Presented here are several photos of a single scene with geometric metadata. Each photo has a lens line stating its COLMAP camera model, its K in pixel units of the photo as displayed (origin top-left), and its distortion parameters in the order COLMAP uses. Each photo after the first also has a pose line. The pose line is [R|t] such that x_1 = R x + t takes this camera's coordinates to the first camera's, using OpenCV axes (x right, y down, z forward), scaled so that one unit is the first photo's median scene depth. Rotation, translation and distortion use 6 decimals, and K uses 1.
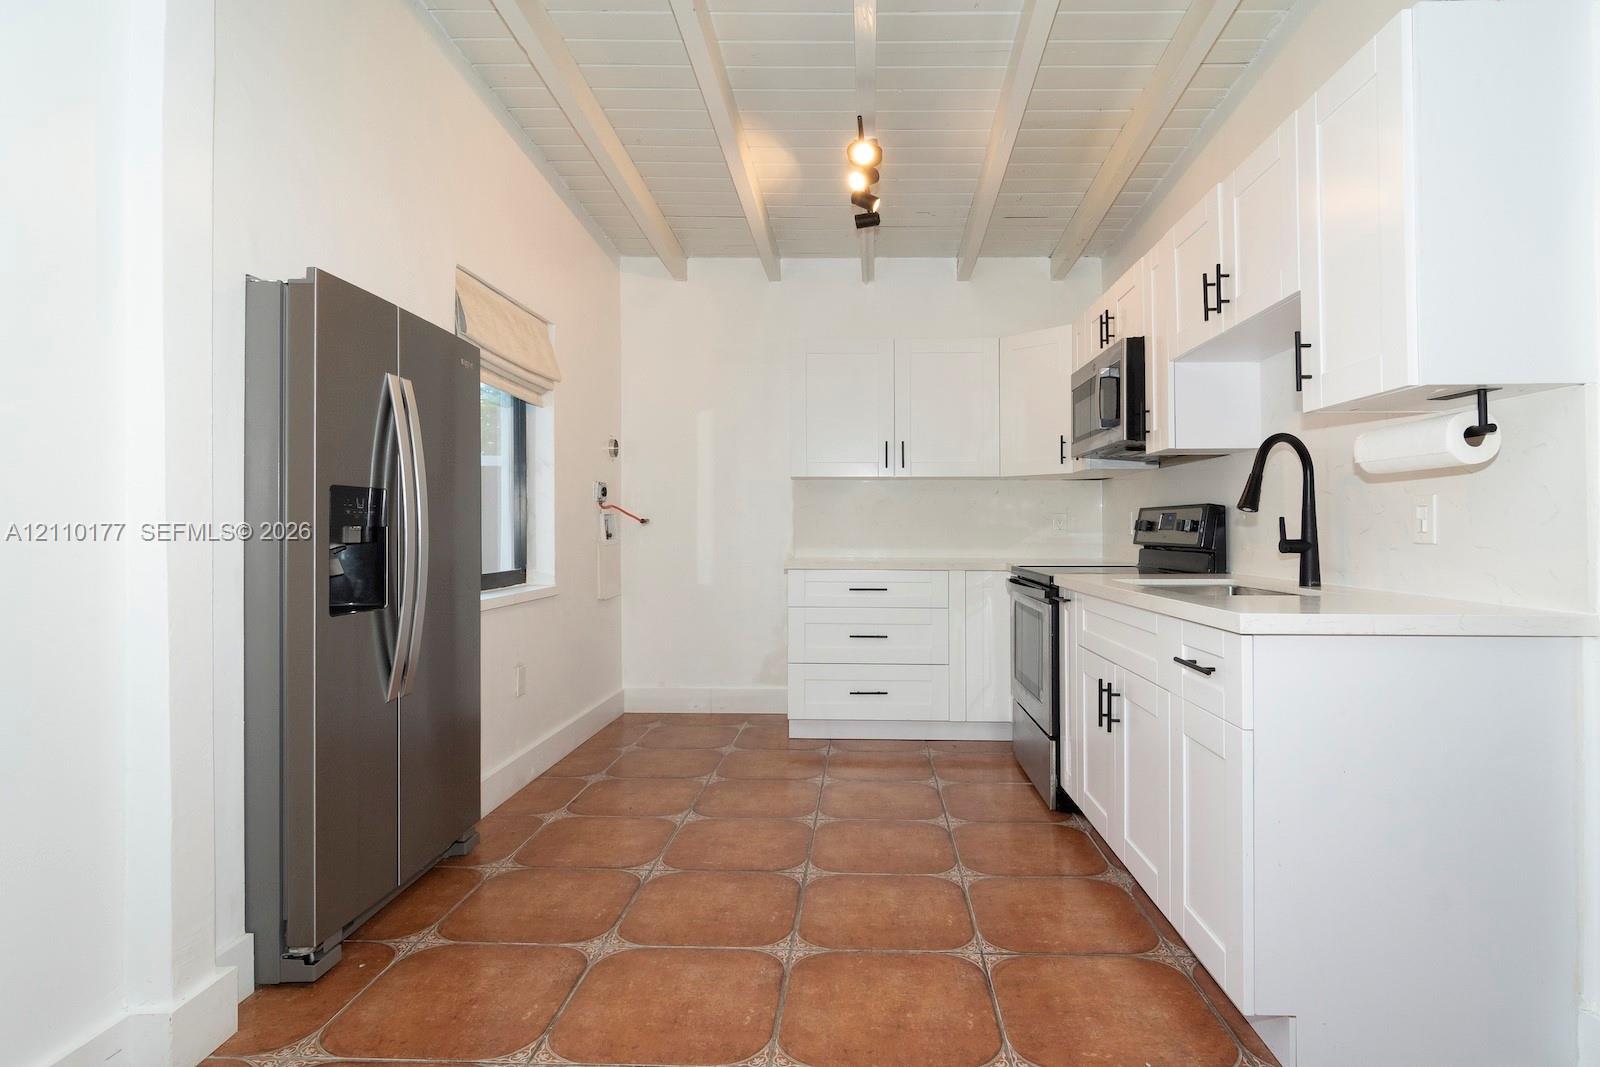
lens RADIAL K [[778.3, 0, 835.8], [0, 778.3, 530.9], [0, 0, 1]] dist [0.001119, -0.000733]
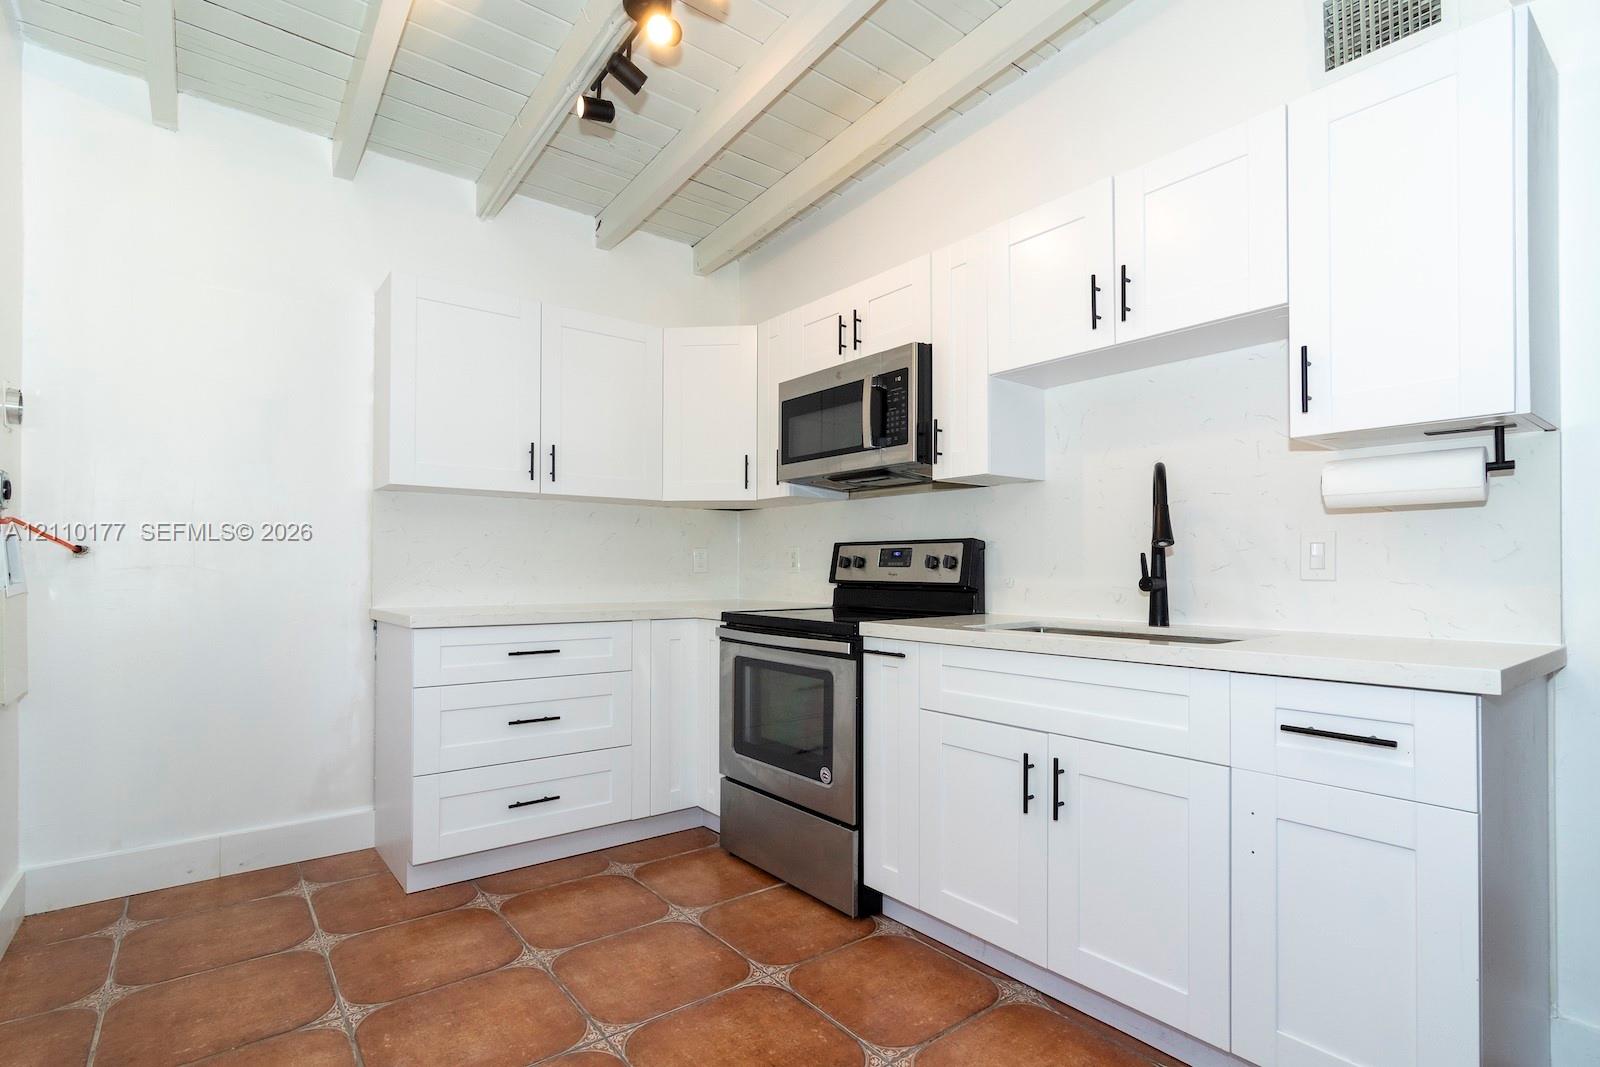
lens RADIAL K [[778.3, 0, 719.2], [0, 778.3, 563.1], [0, 0, 1]] dist [0.001119, -0.000733]
pose [[0.800593, 0.003713, 0.599197, -0.285257], [0.000749, 0.999974, -0.007198, 0.000658], [-0.599208, 0.006211, 0.800569, 0.399480]]
